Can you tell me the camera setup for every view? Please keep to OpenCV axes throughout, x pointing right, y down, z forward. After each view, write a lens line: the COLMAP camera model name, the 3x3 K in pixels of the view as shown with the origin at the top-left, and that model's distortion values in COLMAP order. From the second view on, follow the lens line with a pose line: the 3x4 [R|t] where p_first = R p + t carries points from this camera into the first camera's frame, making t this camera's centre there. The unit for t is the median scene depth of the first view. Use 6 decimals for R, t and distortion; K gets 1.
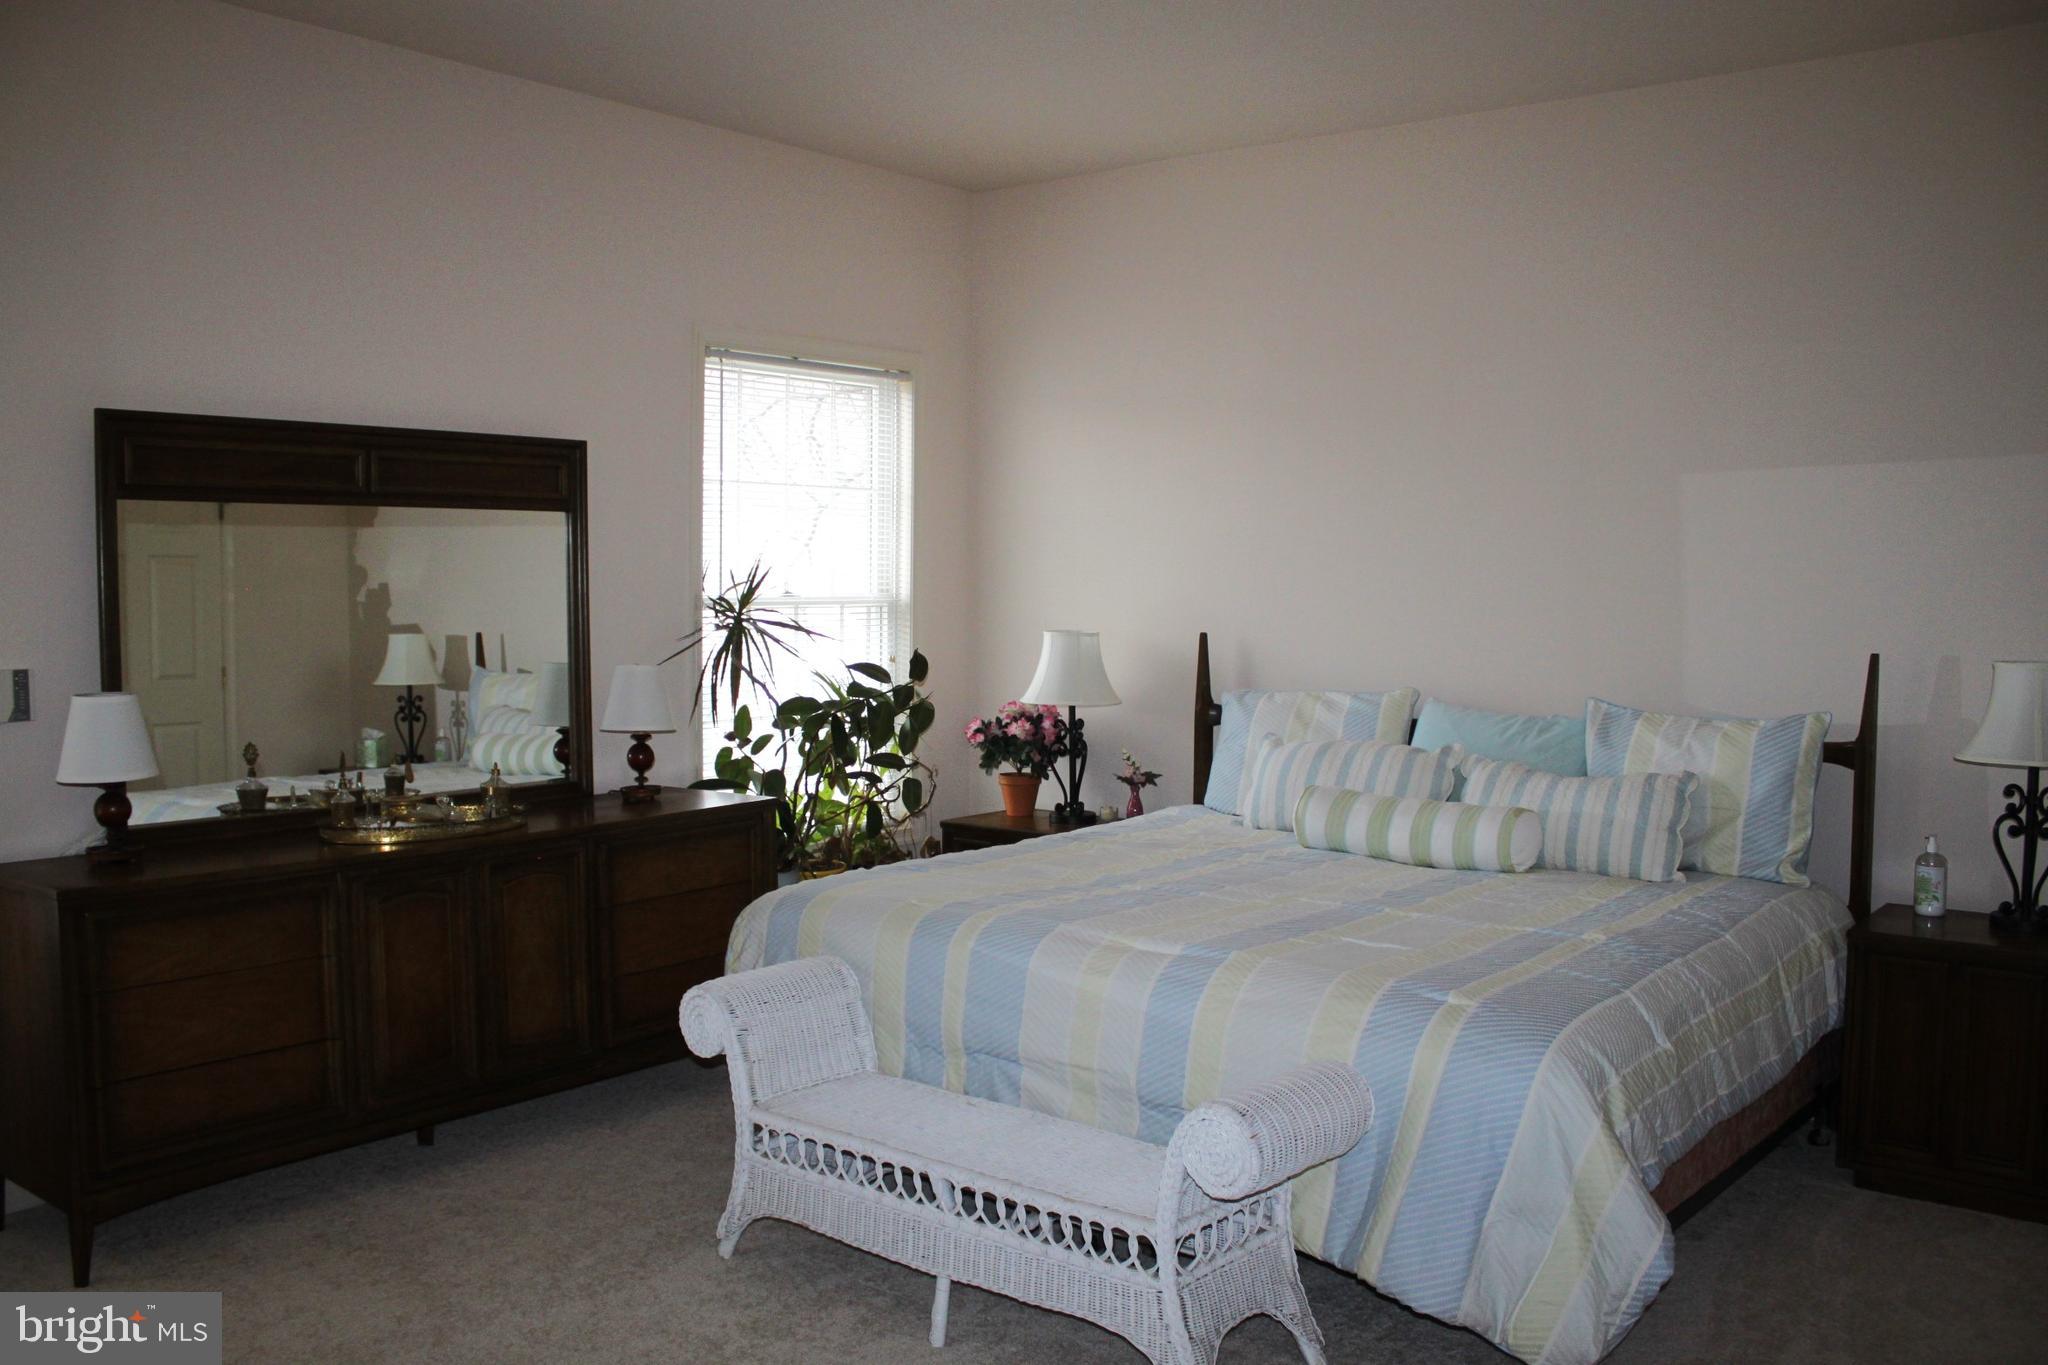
lens RADIAL K [[1807.5, 0, 1079.3], [0, 1807.5, 721.7], [0, 0, 1]] dist [-0.147954, 0.201084]
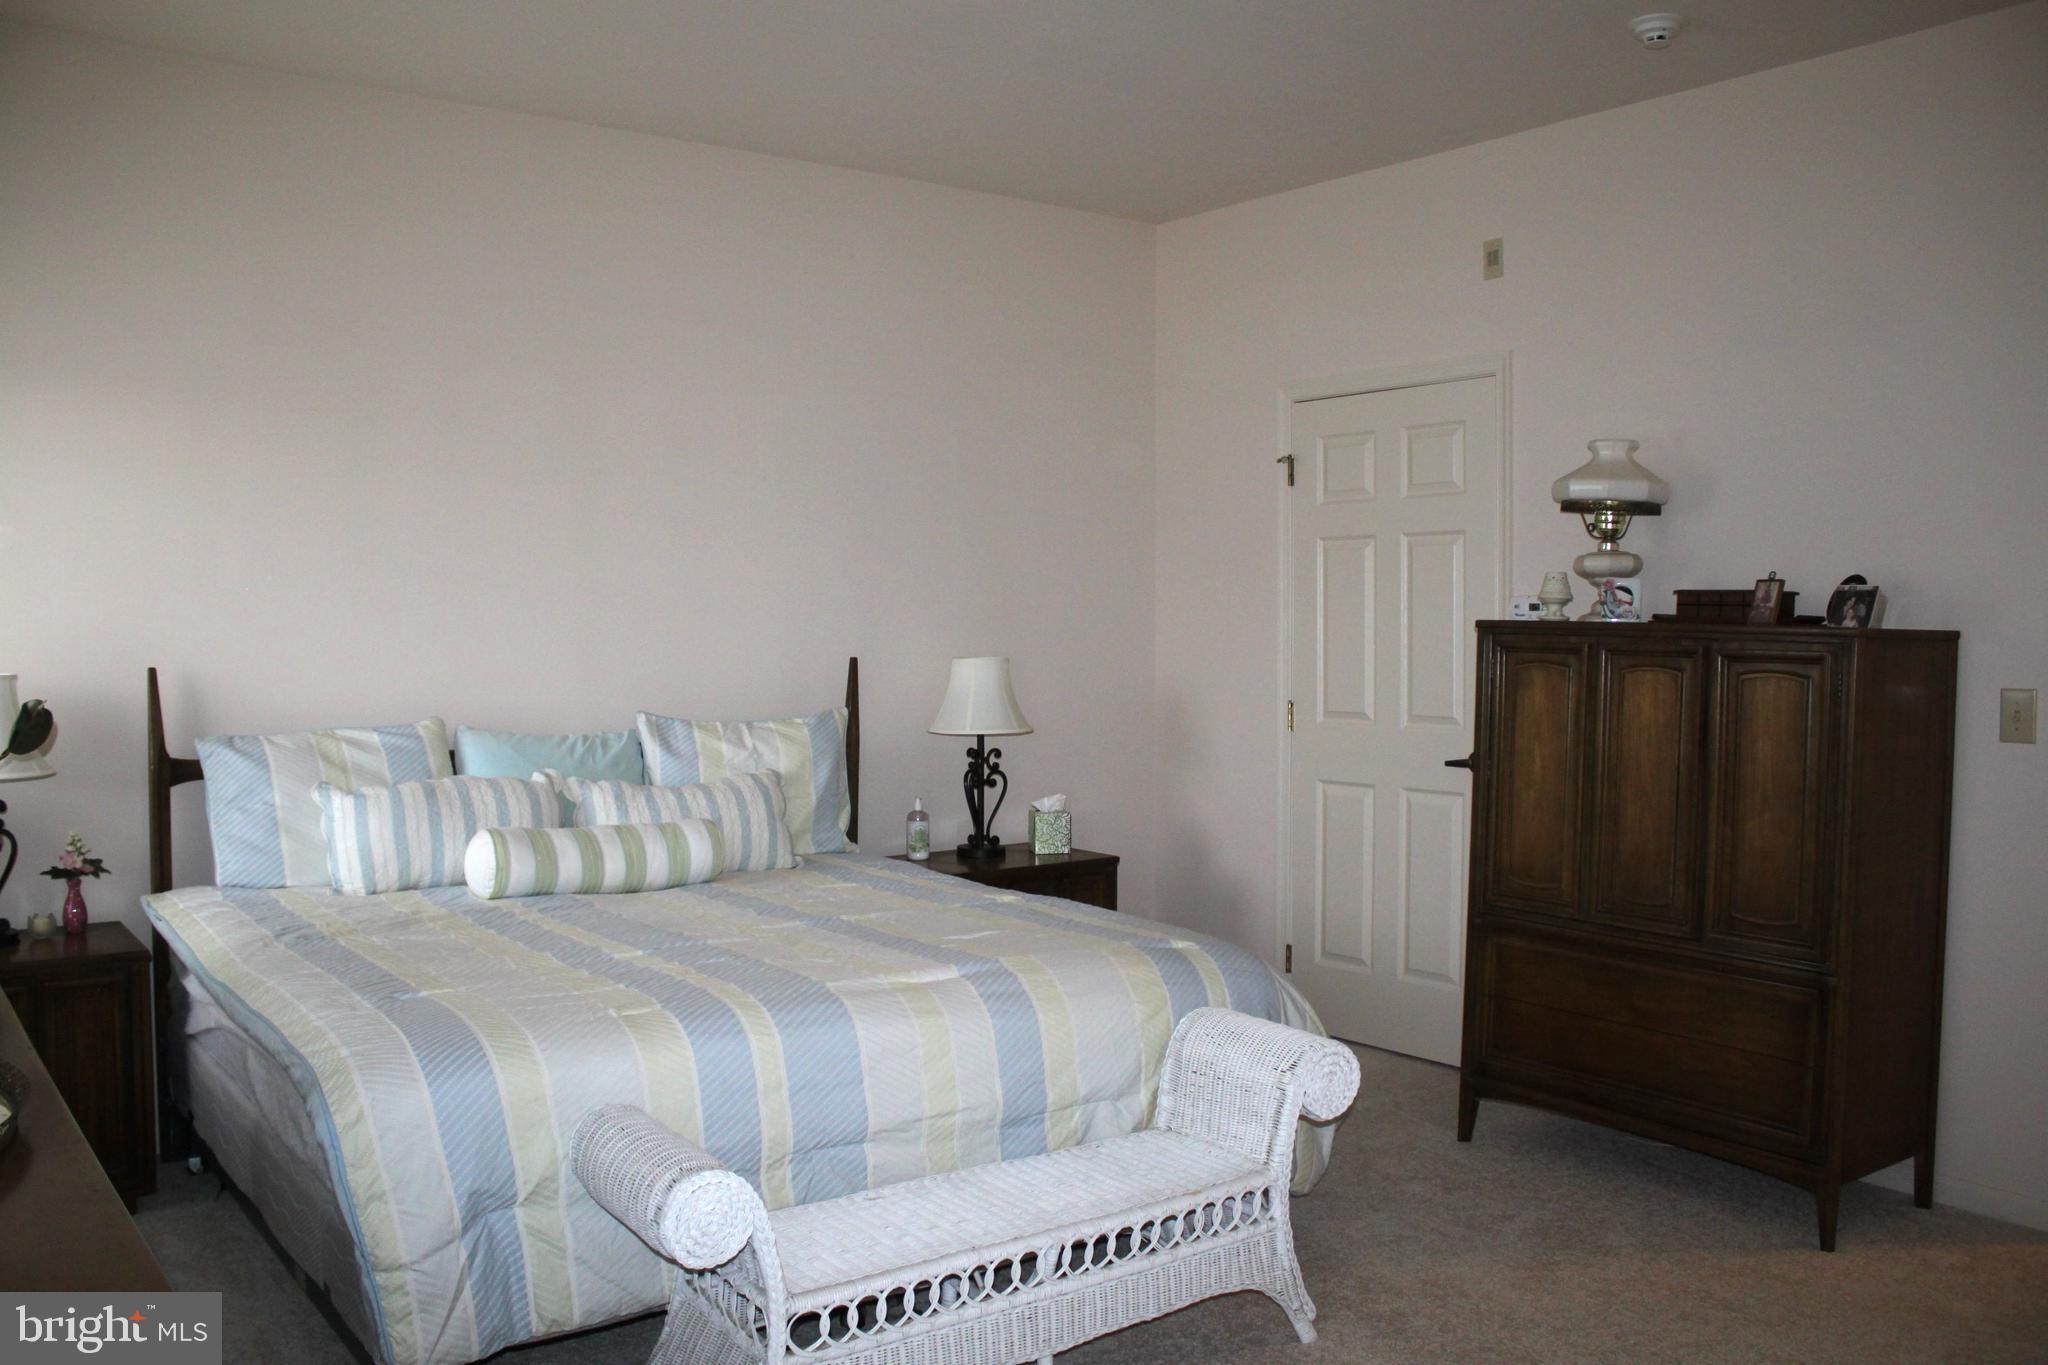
lens RADIAL K [[1736.7, 0, 998.6], [0, 1736.7, 680.8], [0, 0, 1]] dist [-0.161320, 0.145883]
pose [[0.270888, -0.038201, 0.961852, -0.674259], [0.080144, 0.996638, 0.017011, -0.034253], [-0.959269, 0.072479, 0.273039, 0.575041]]
